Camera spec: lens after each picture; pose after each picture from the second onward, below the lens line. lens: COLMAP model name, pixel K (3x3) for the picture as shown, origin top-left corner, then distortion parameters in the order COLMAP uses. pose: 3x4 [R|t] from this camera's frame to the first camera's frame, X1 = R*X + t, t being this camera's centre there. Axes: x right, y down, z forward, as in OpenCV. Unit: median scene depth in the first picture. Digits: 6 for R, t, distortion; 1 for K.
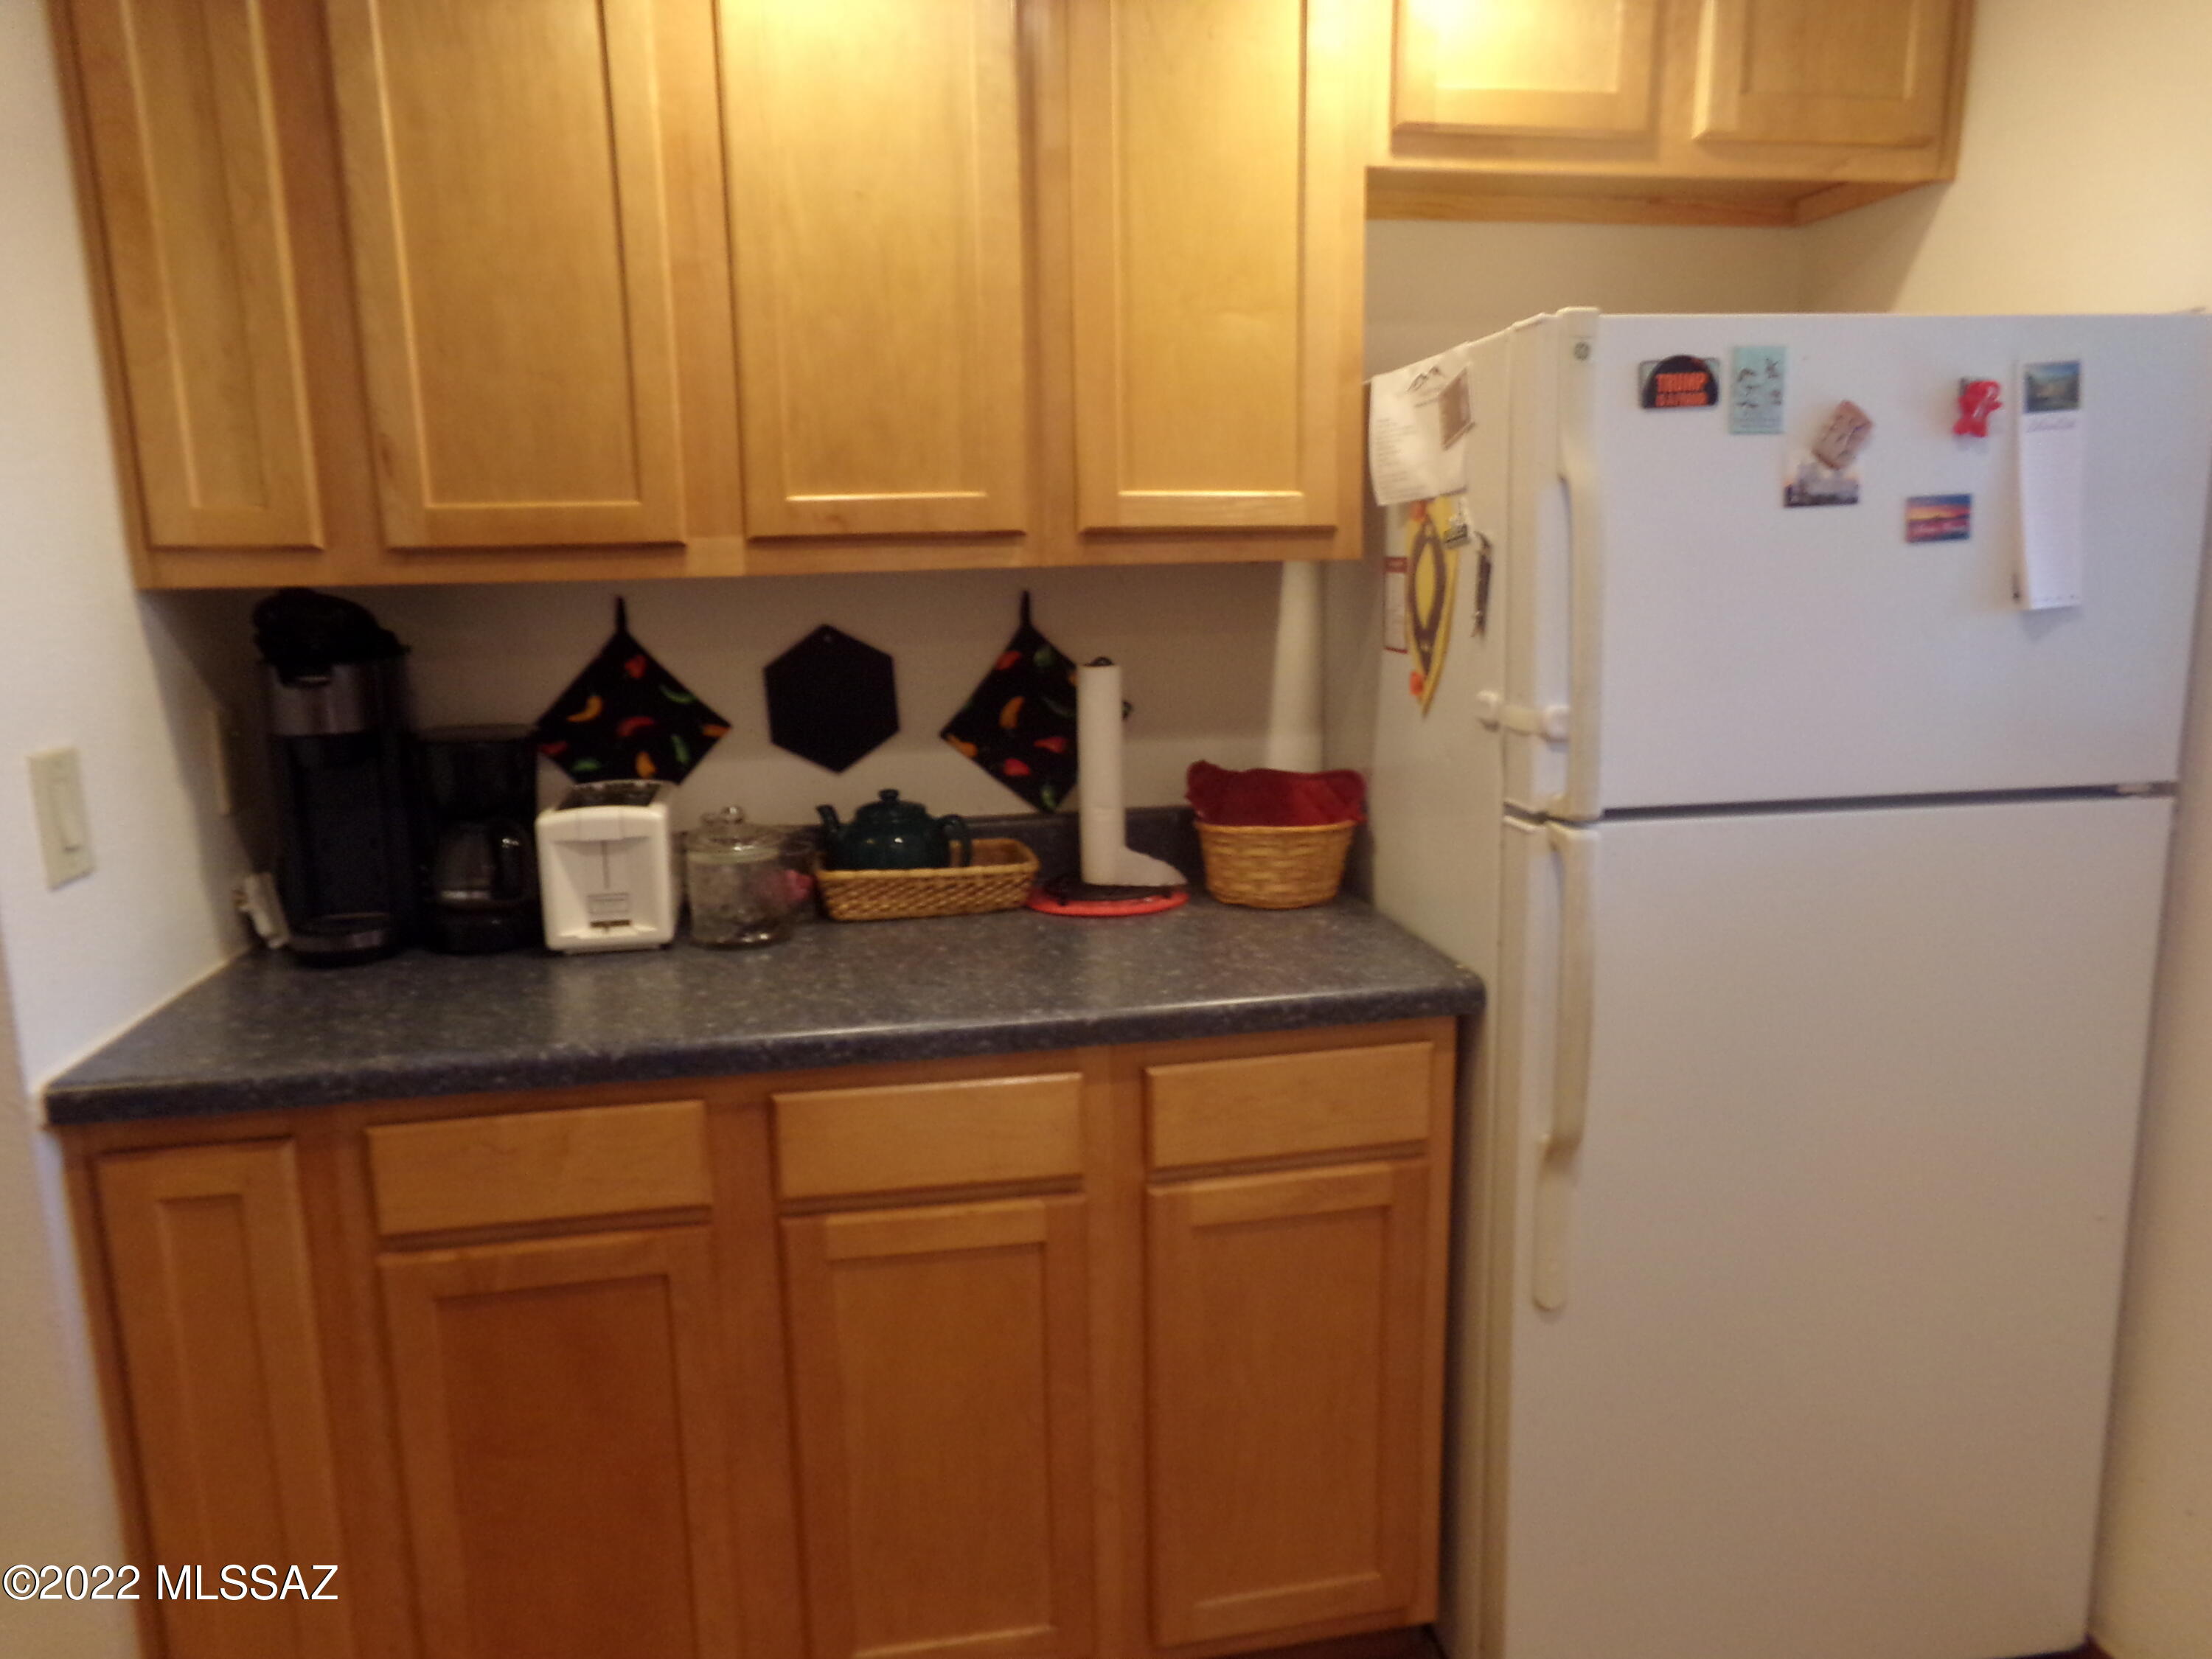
lens RADIAL K [[1537.2, 0, 1098.1], [0, 1537.2, 825.1], [0, 0, 1]] dist [-0.027178, 0.068237]
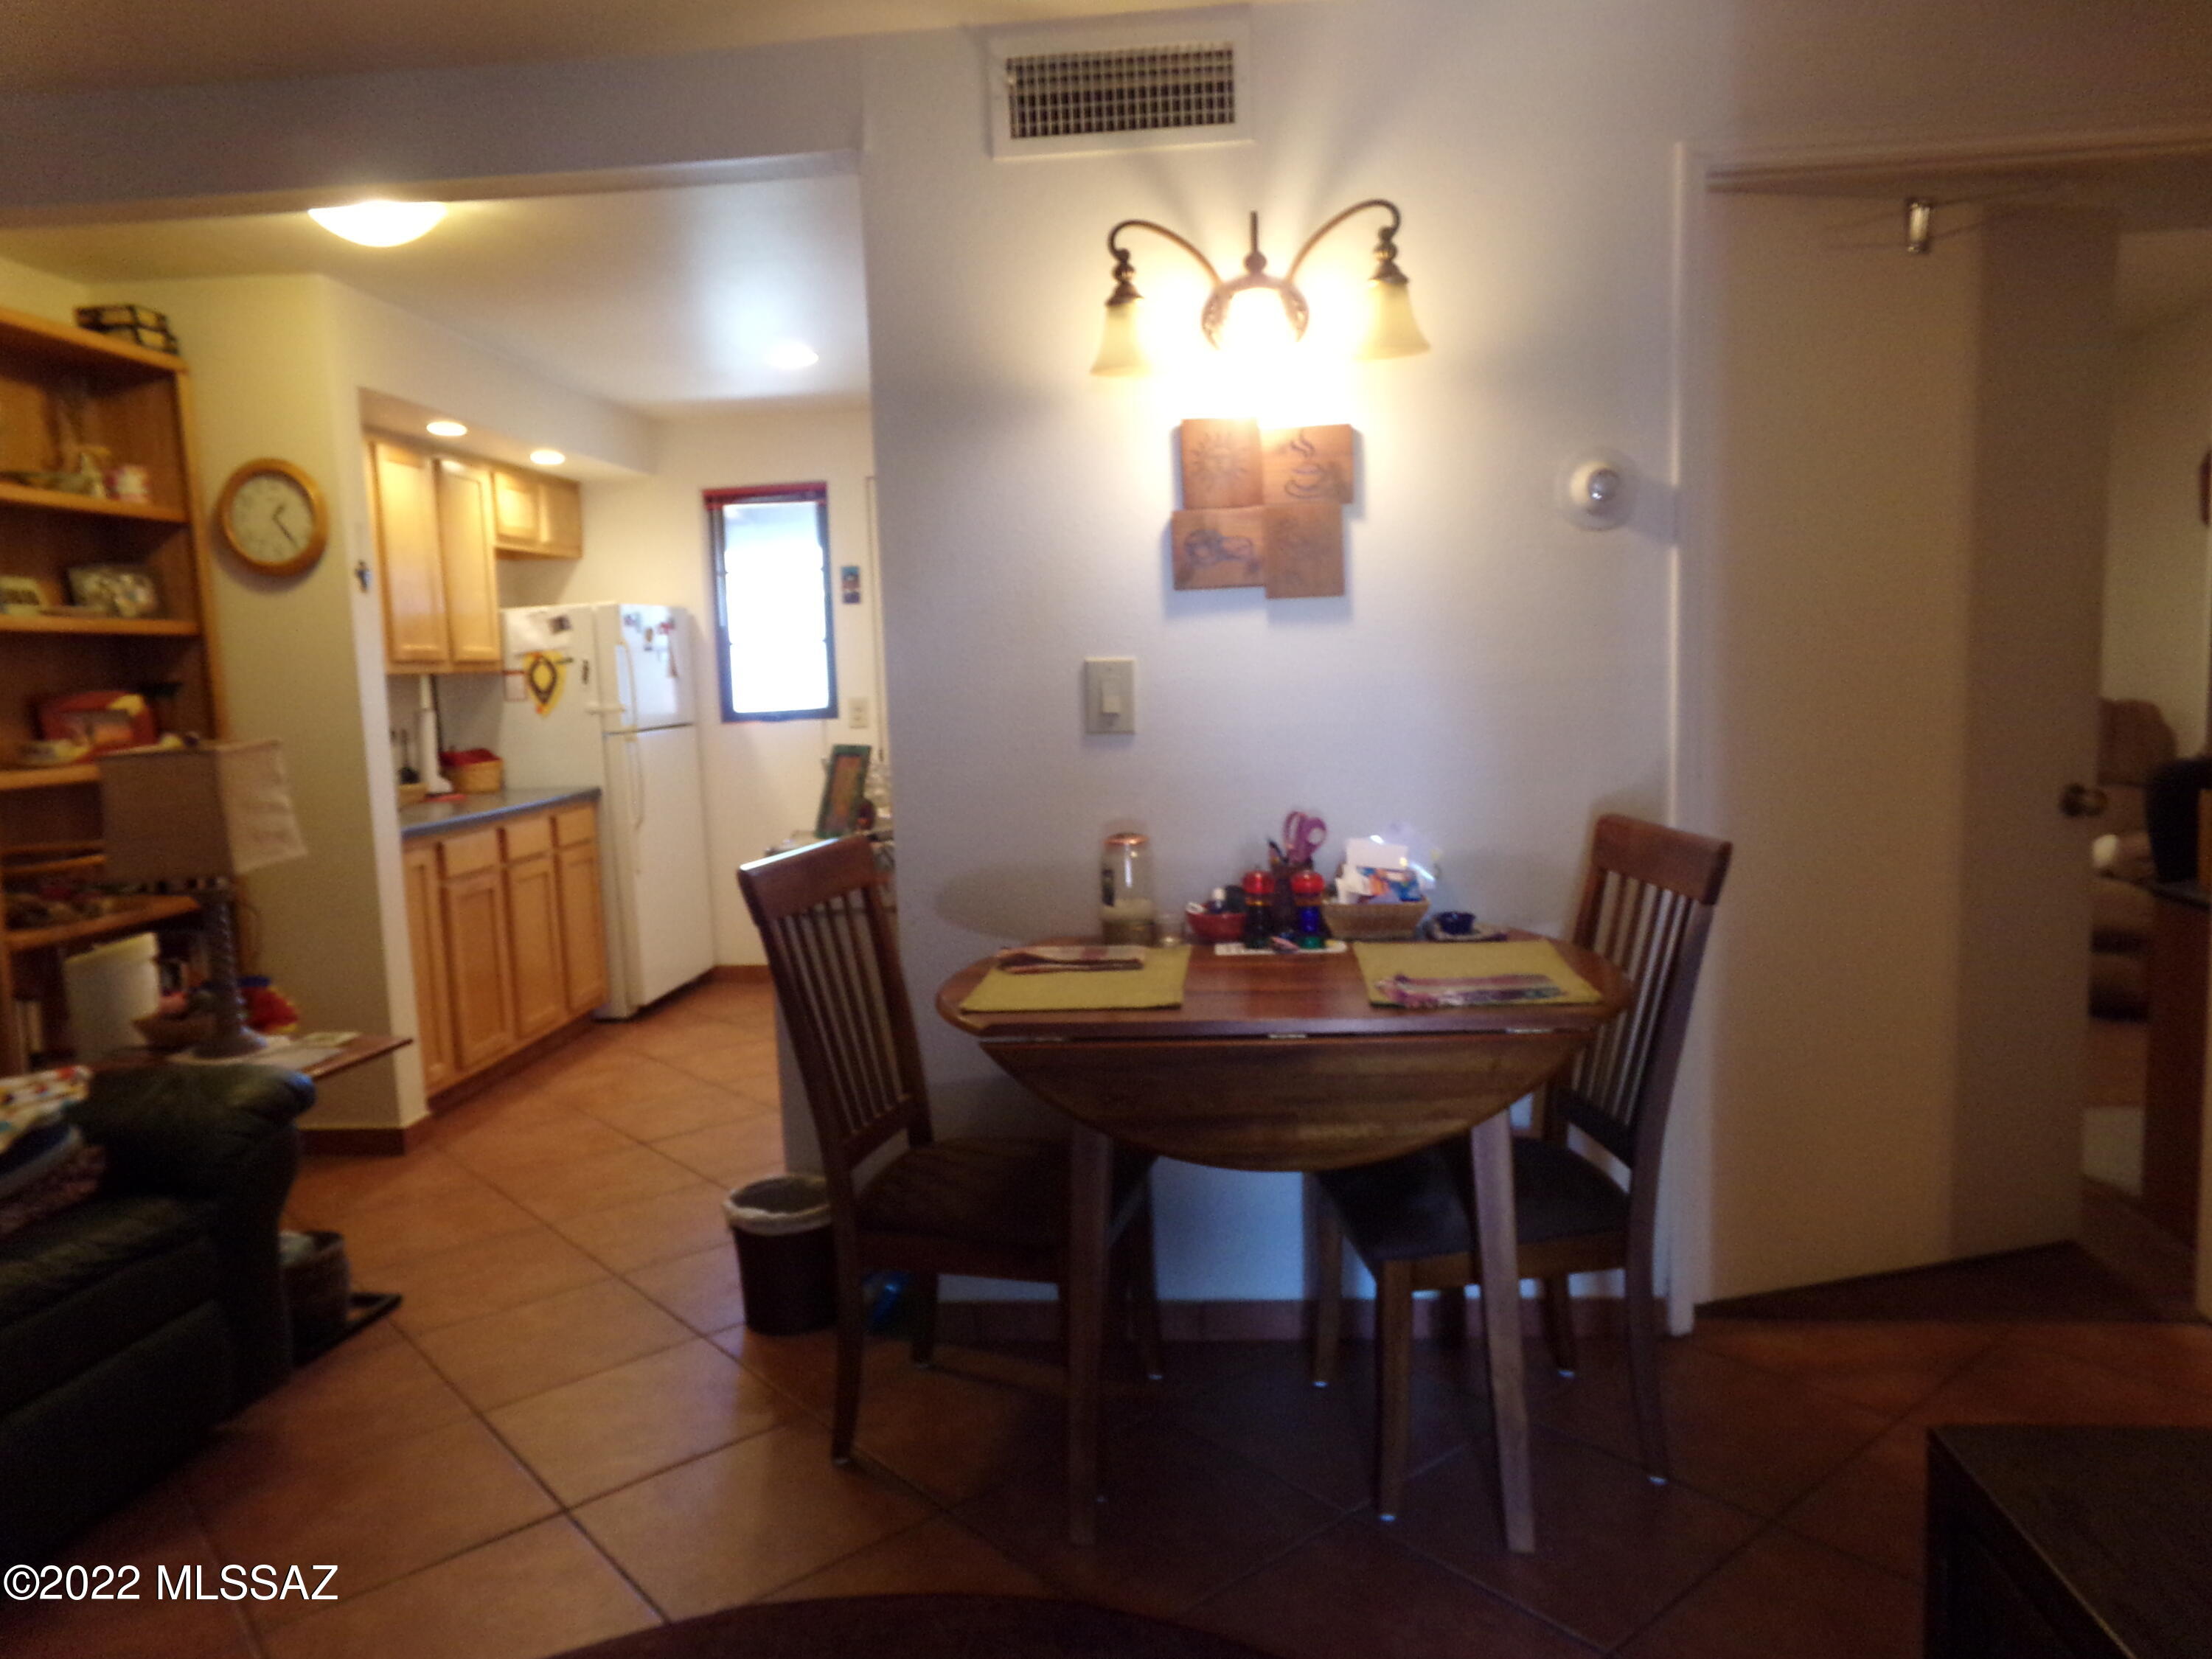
lens RADIAL K [[1537.2, 0, 1101.4], [0, 1537.2, 832.7], [0, 0, 1]] dist [-0.027178, 0.068237]
pose [[0.297712, -0.098091, 0.949603, -2.528368], [0.210465, 0.976977, 0.034935, 0.298027], [-0.931167, 0.189458, 0.311503, -1.036308]]
